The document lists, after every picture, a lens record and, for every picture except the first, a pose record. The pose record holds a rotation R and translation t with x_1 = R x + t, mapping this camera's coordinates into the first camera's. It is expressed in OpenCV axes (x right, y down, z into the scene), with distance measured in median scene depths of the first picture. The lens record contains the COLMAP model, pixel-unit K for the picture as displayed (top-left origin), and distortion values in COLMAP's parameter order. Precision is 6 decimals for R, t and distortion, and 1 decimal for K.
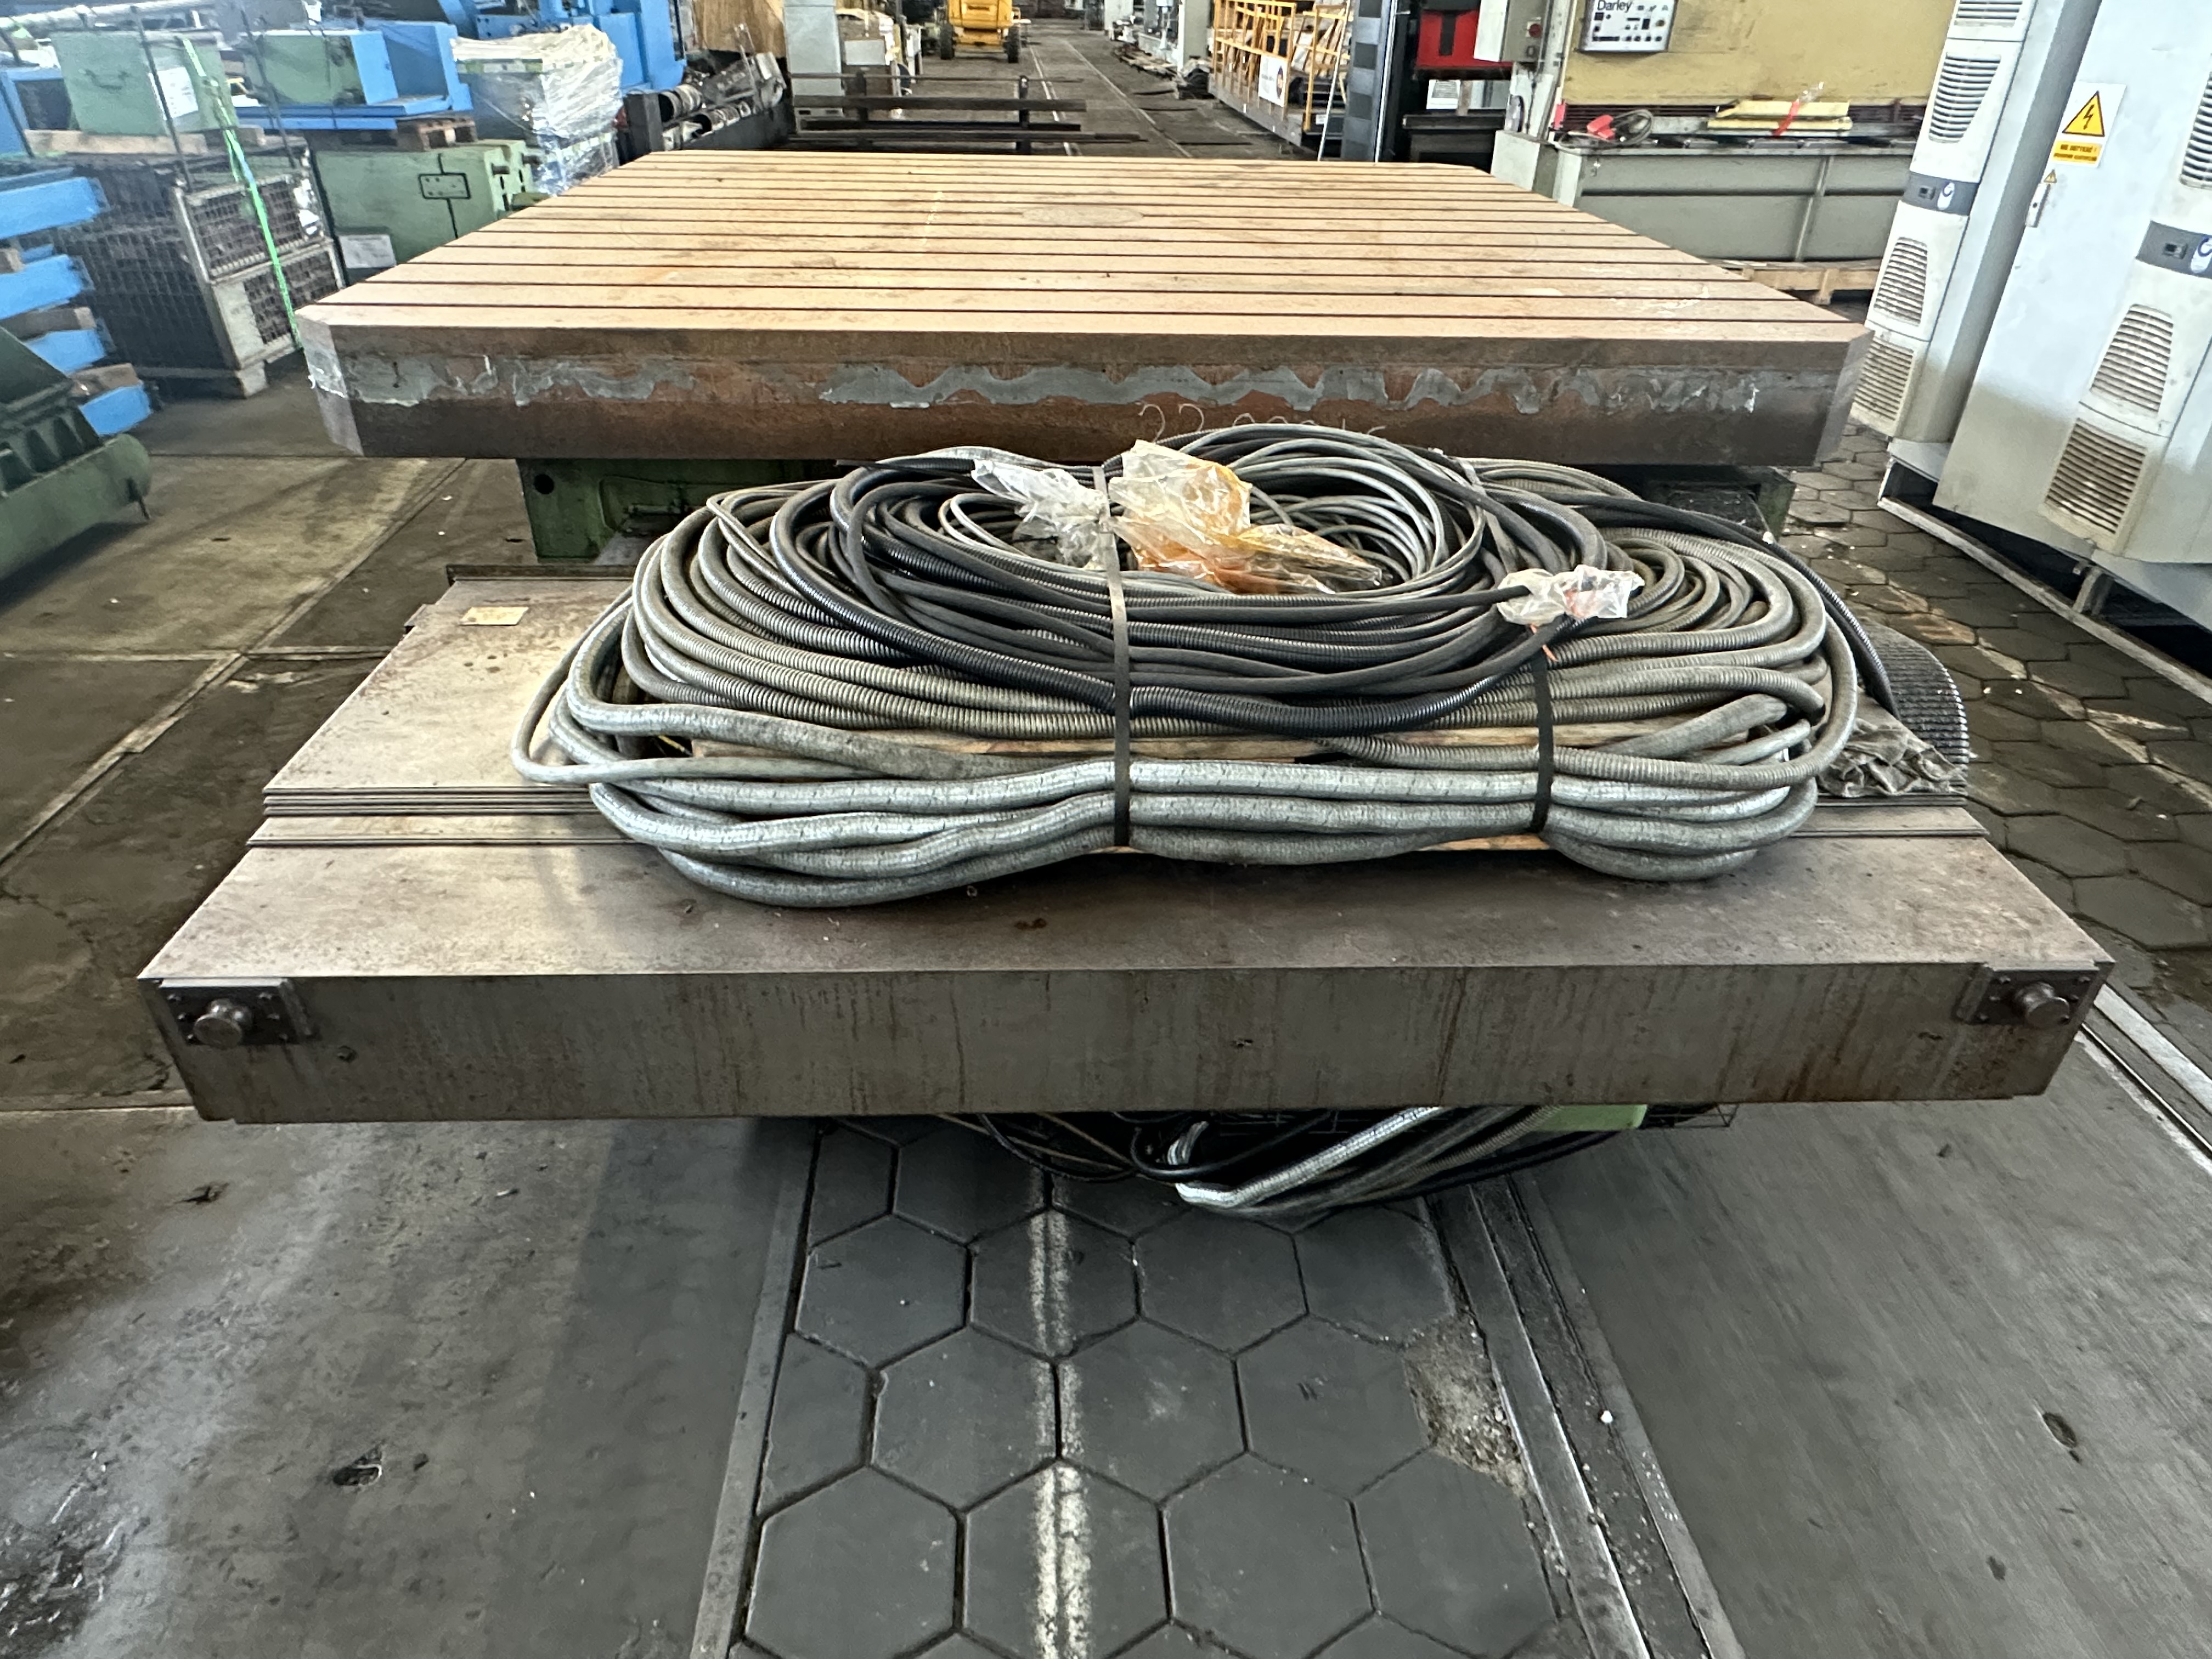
lens RADIAL K [[1331.7, 0, 1104.9], [0, 1331.7, 831.3], [0, 0, 1]] dist [0.001411, 0.002340]
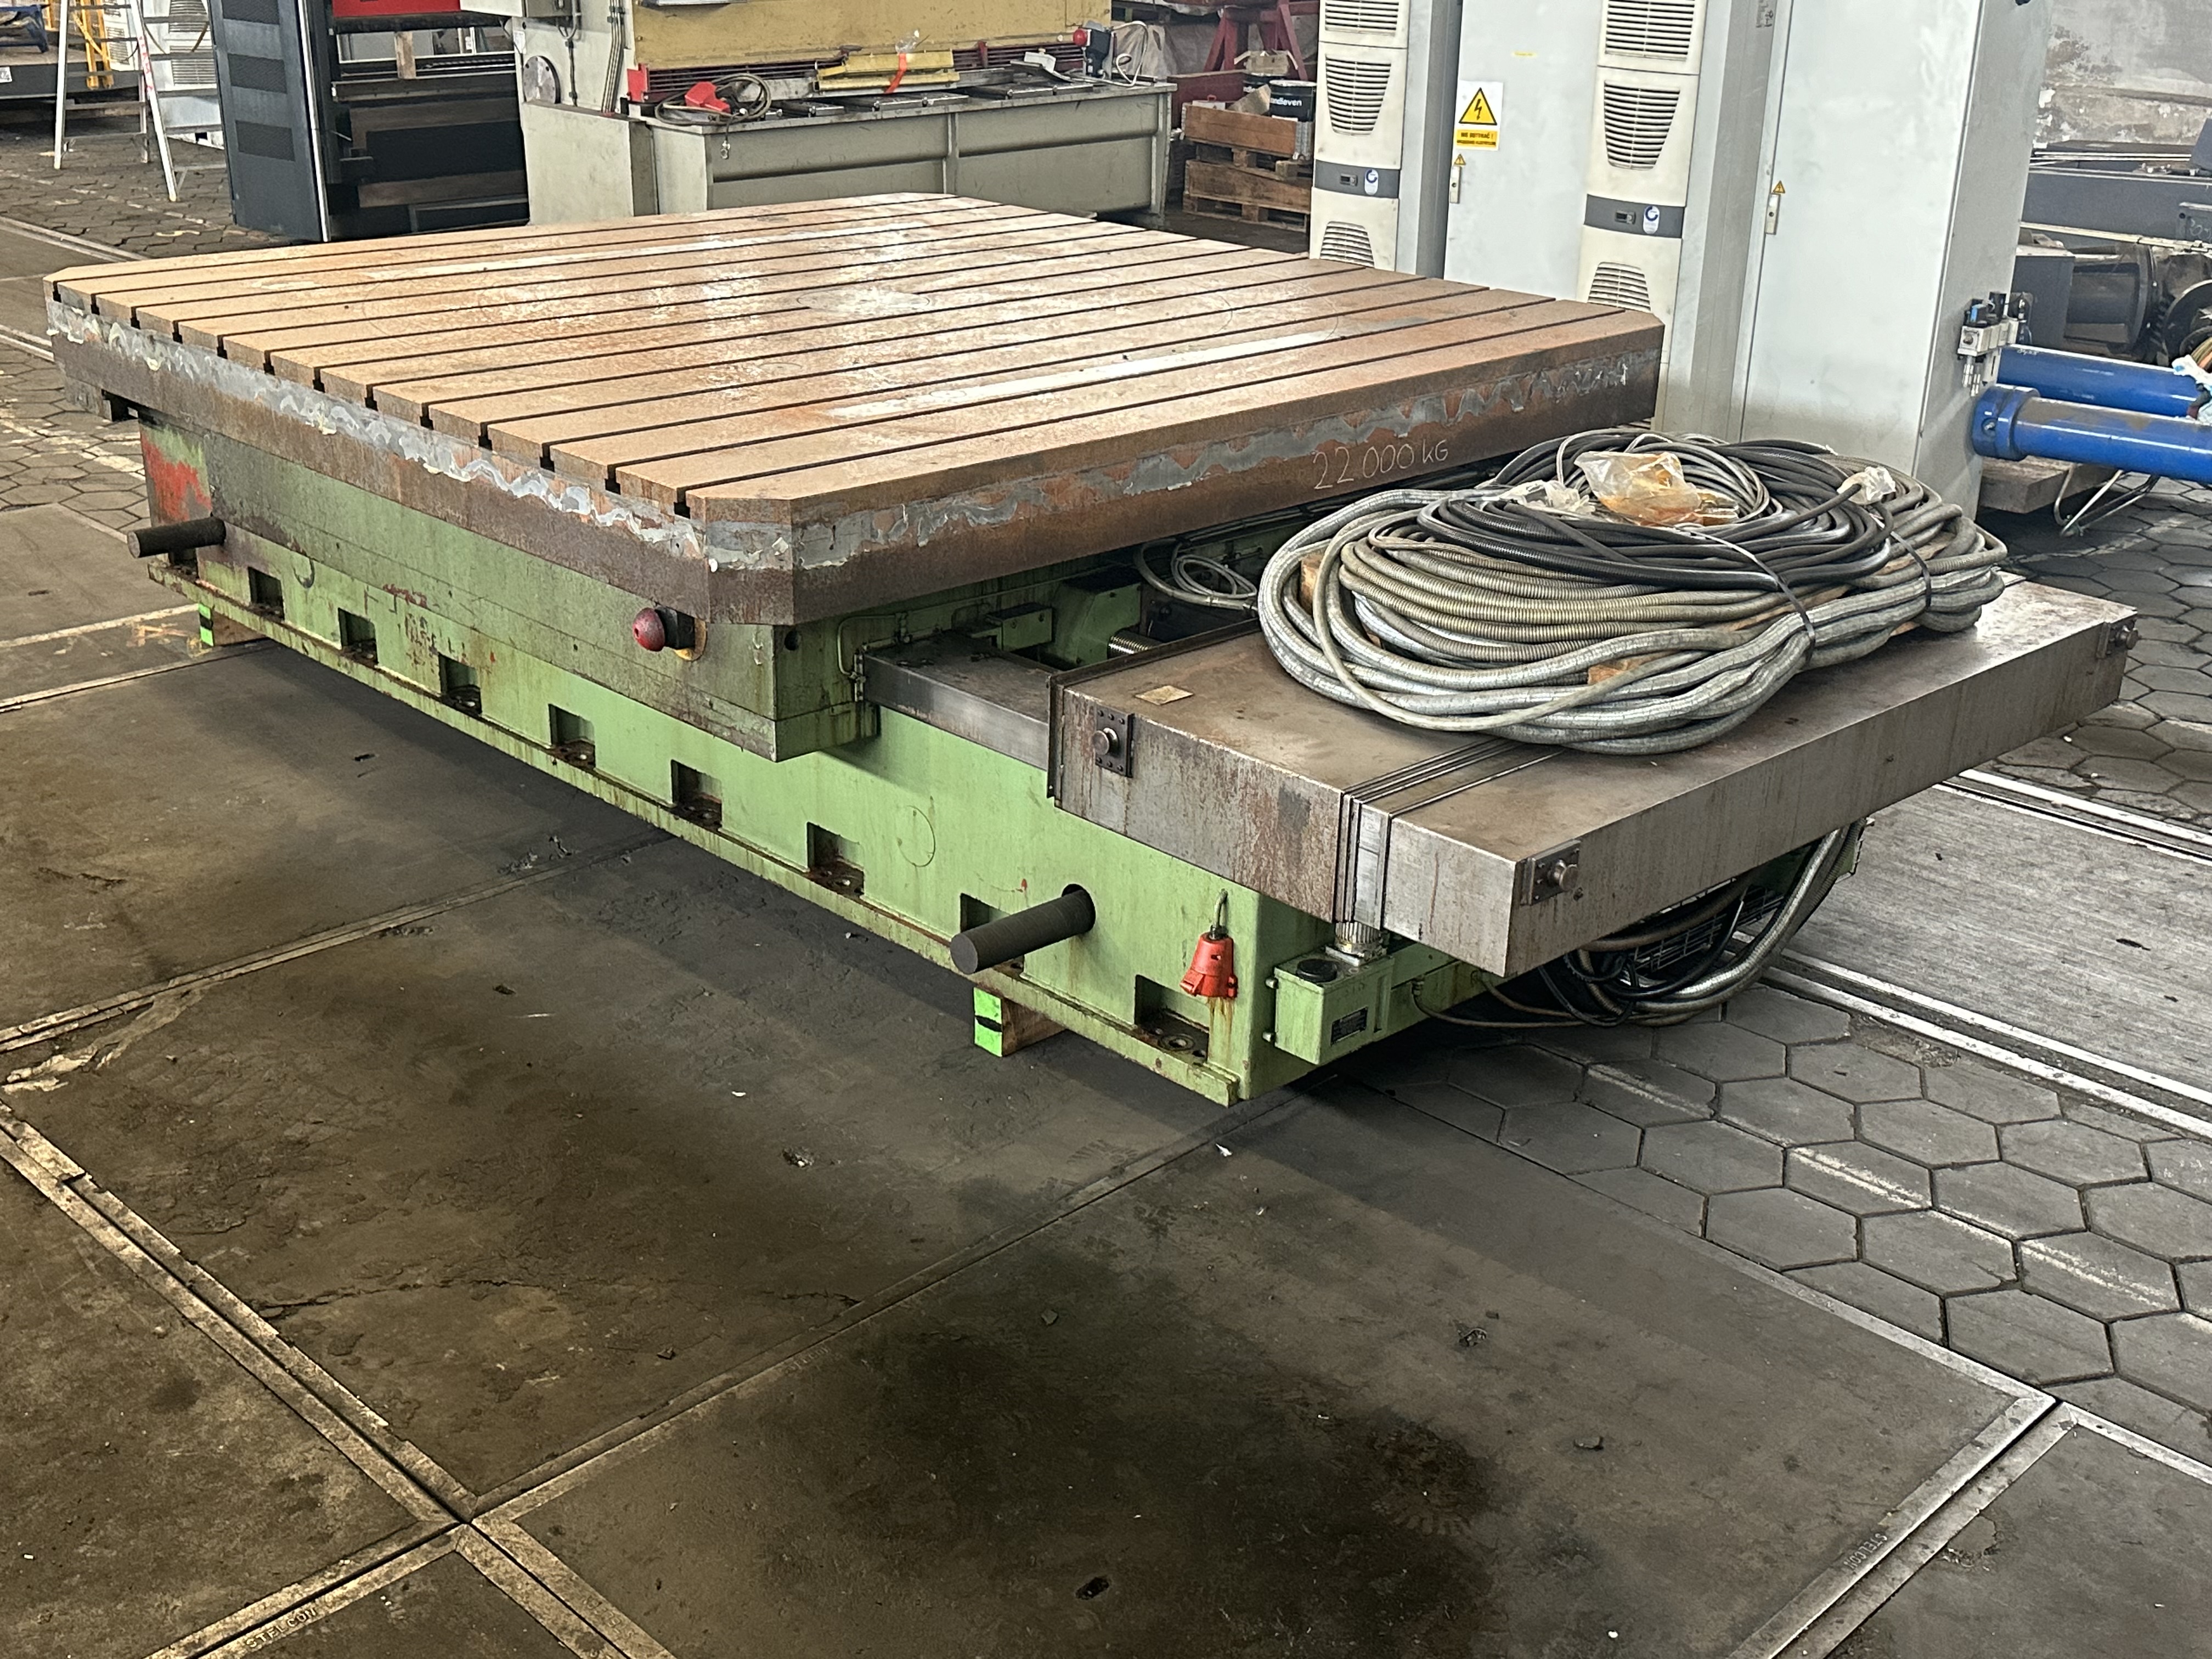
lens RADIAL K [[2441.1, 0, 1101.6], [0, 2441.1, 834.0], [0, 0, 1]] dist [0.107777, 0.000000]
pose [[0.750864, -0.251707, 0.610612, -0.906744], [0.347127, 0.936937, -0.040633, 0.010019], [-0.561878, 0.242470, 0.790887, -0.311248]]
